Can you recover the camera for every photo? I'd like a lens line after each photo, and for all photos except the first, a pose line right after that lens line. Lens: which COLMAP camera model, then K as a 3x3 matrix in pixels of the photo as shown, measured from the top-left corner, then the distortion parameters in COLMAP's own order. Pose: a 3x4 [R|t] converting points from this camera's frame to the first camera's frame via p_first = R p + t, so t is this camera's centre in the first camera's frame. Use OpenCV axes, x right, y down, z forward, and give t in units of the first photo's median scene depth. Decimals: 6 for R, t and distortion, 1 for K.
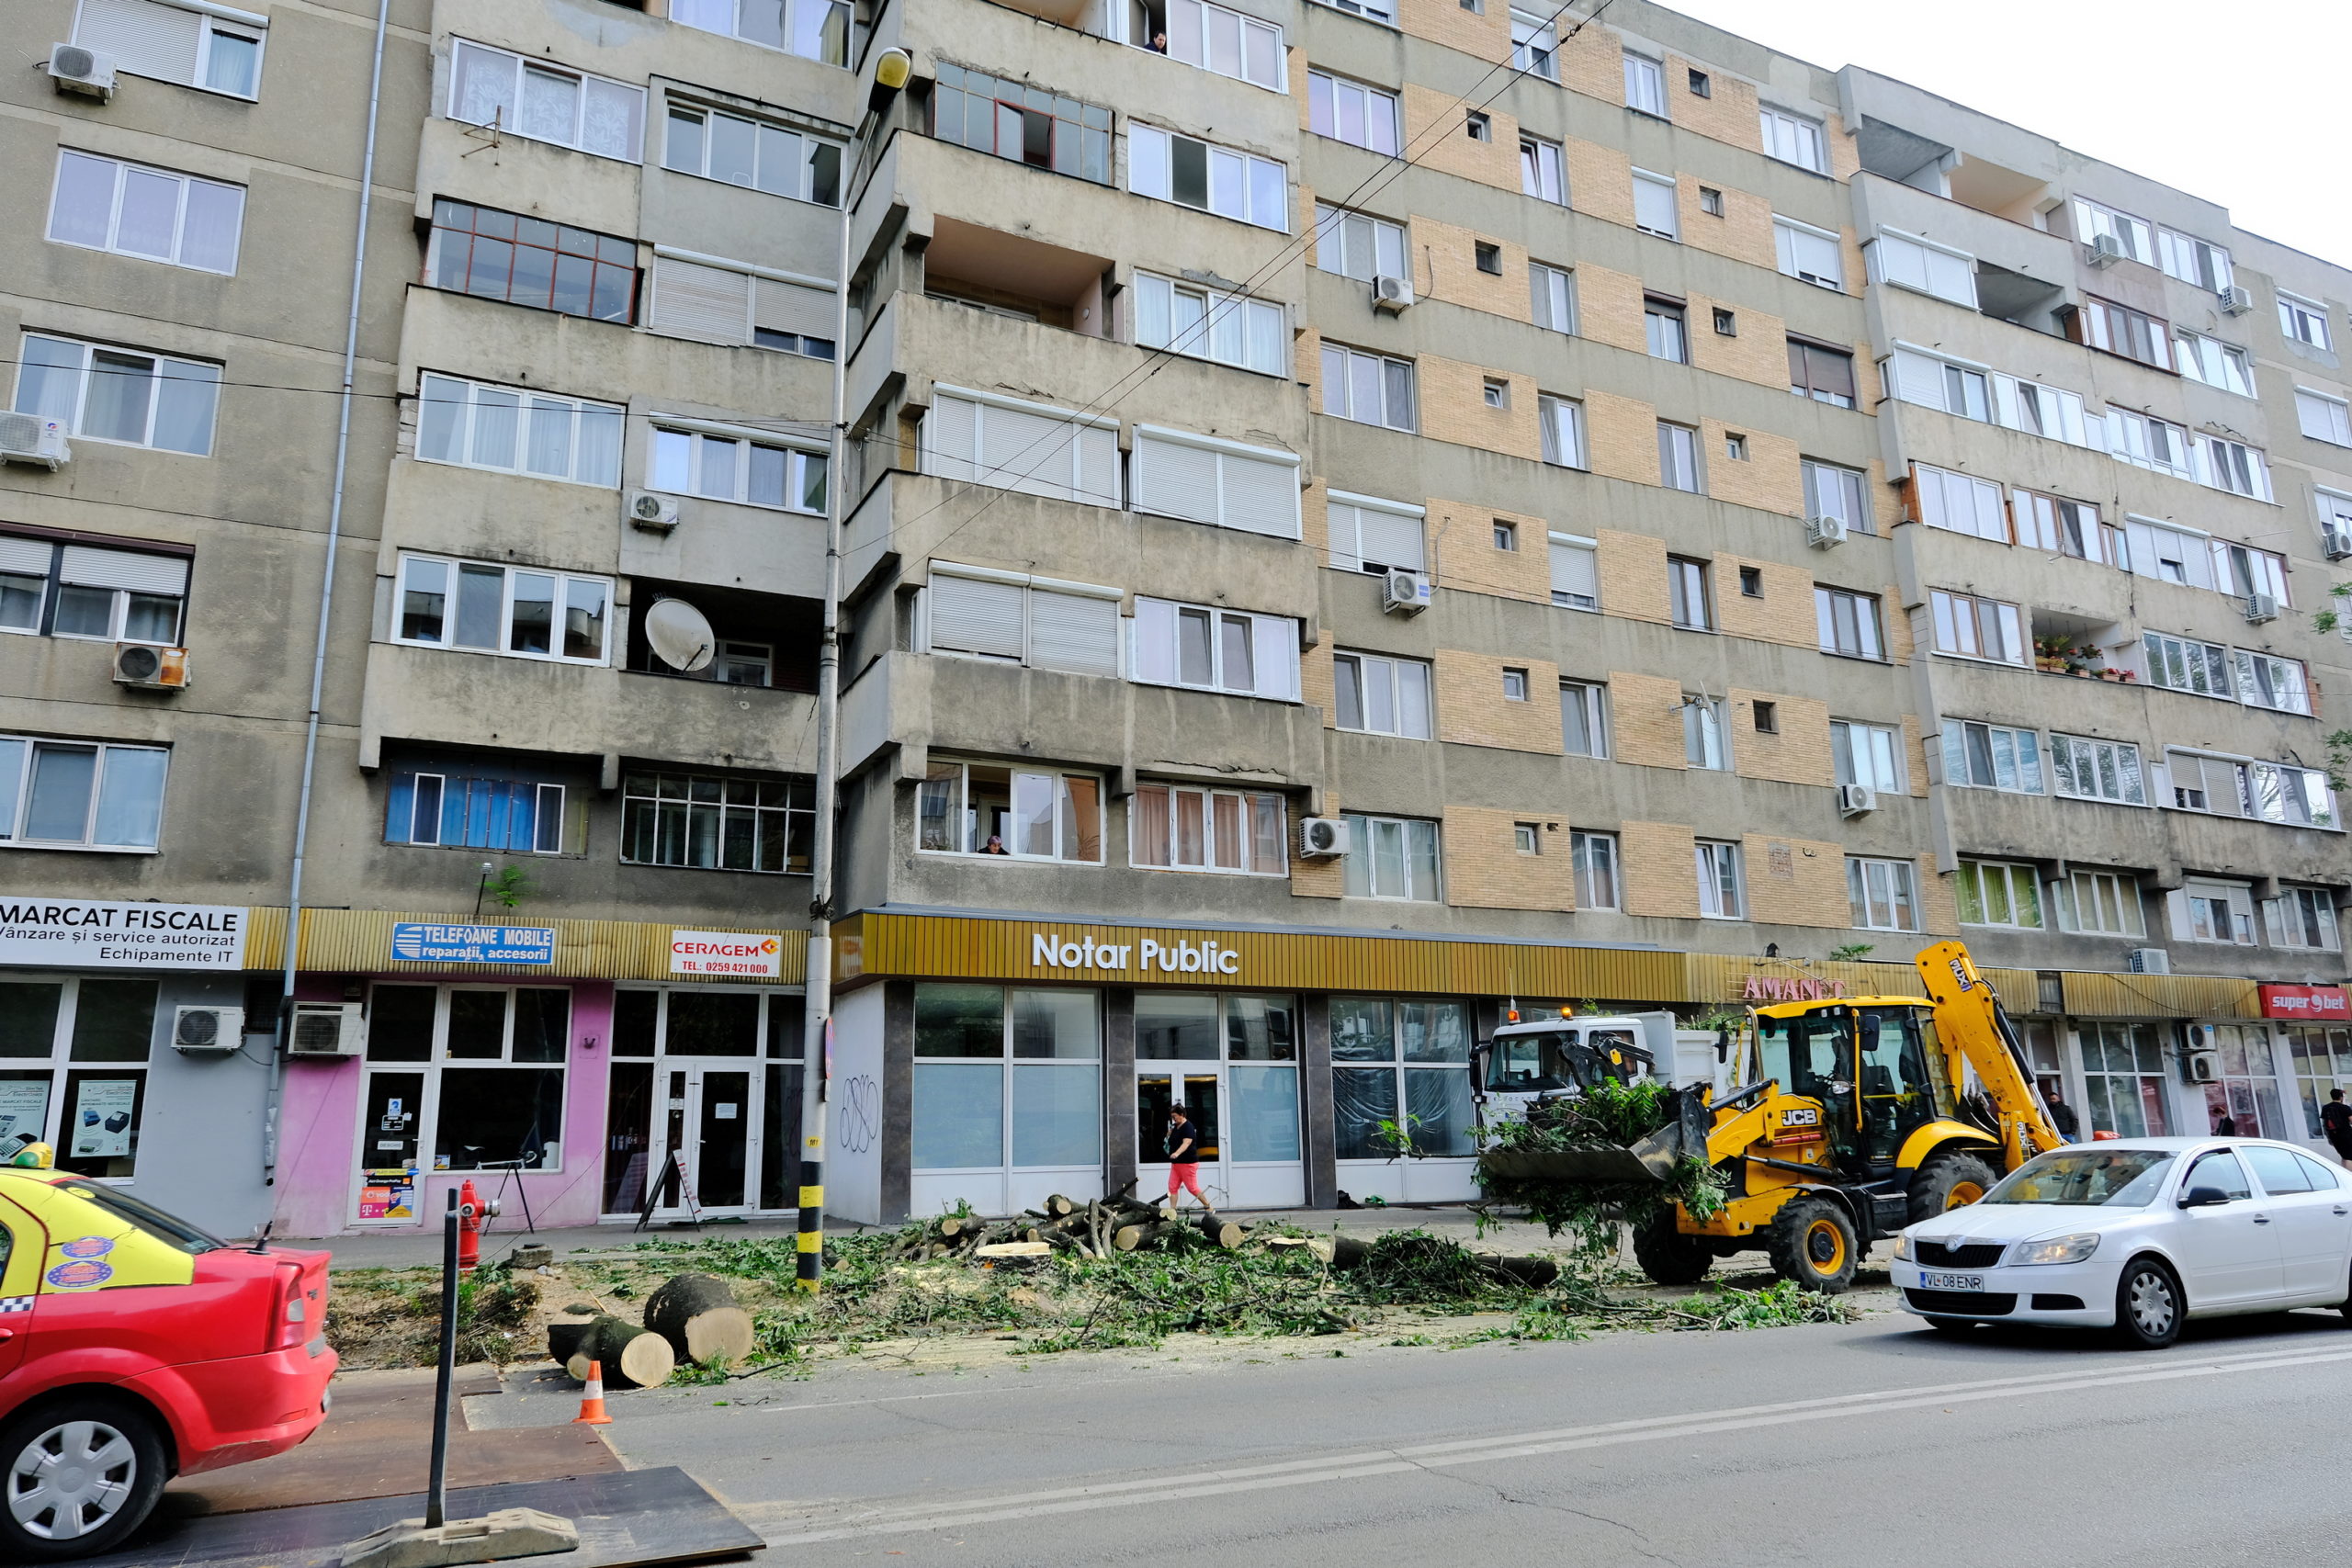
lens RADIAL K [[1597.2, 0, 1168.5], [0, 1597.2, 781.5], [0, 0, 1]] dist [-0.018443, 0.026512]
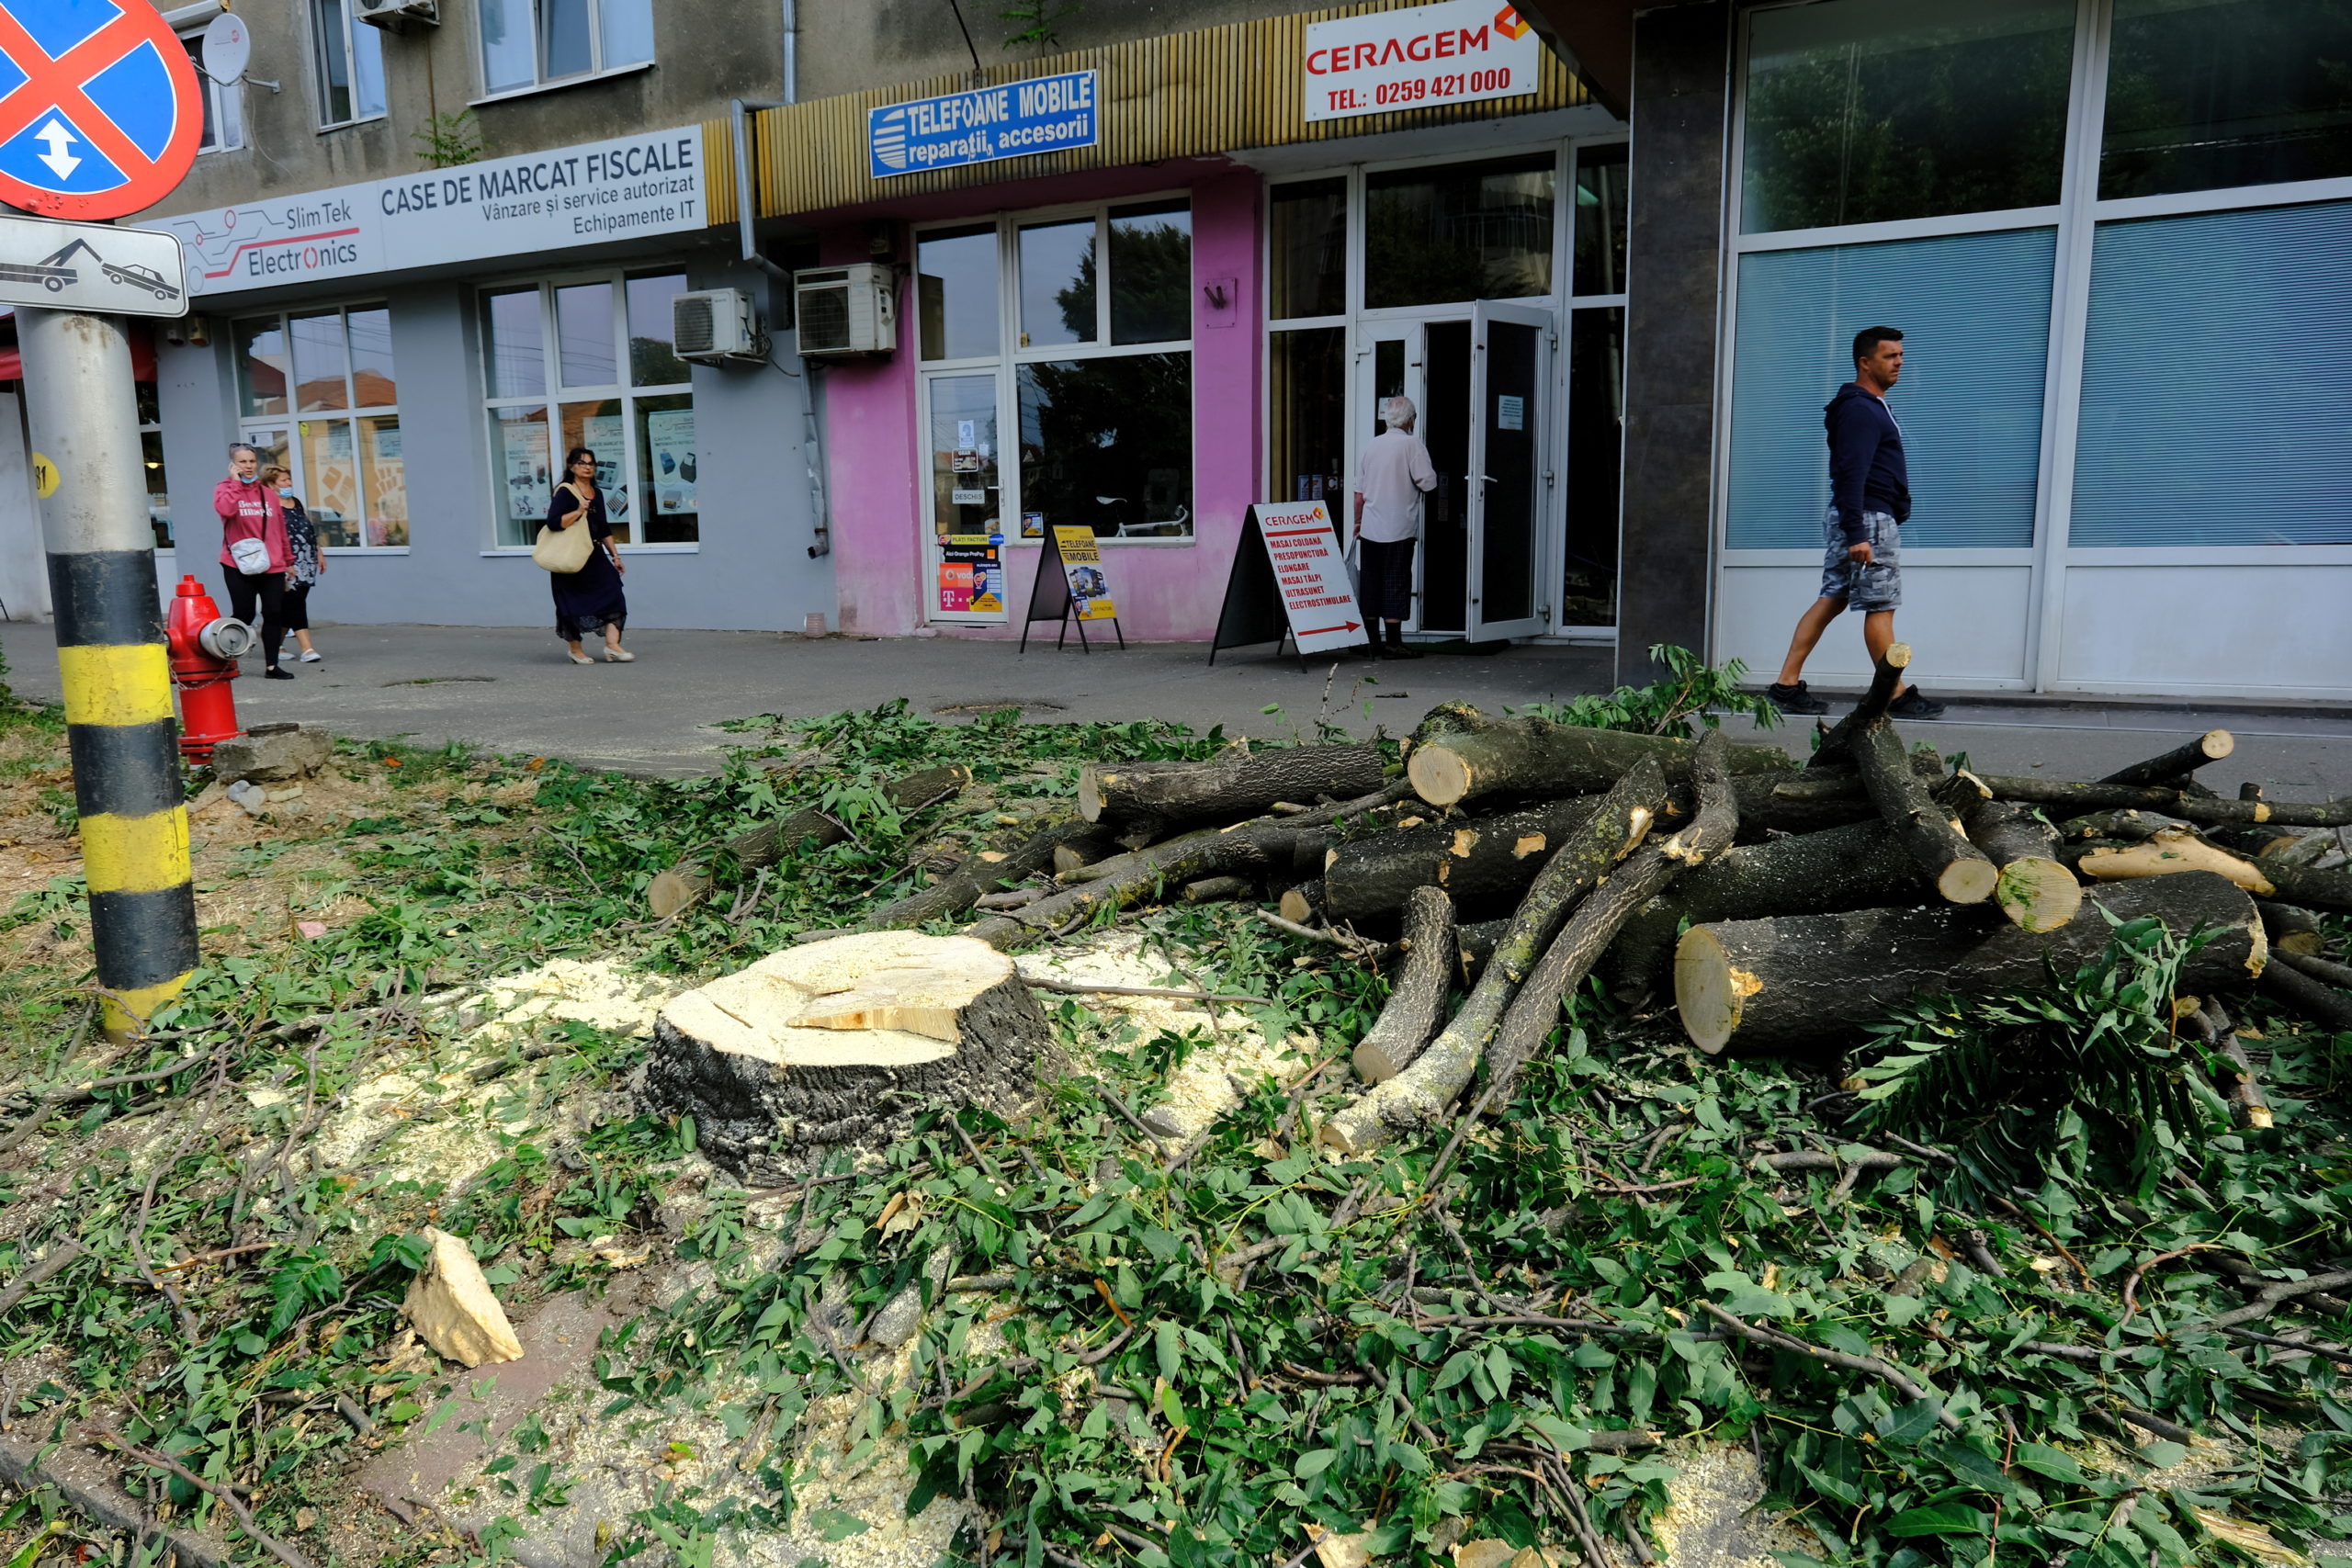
lens RADIAL K [[1597.2, 0, 1172.3], [0, 1597.2, 774.4], [0, 0, 1]] dist [-0.018443, 0.026512]
pose [[0.586254, 0.132009, -0.799299, 0.057603], [0.187838, 0.937598, 0.292622, 0.149838], [0.788050, -0.321690, 0.524874, 0.645351]]
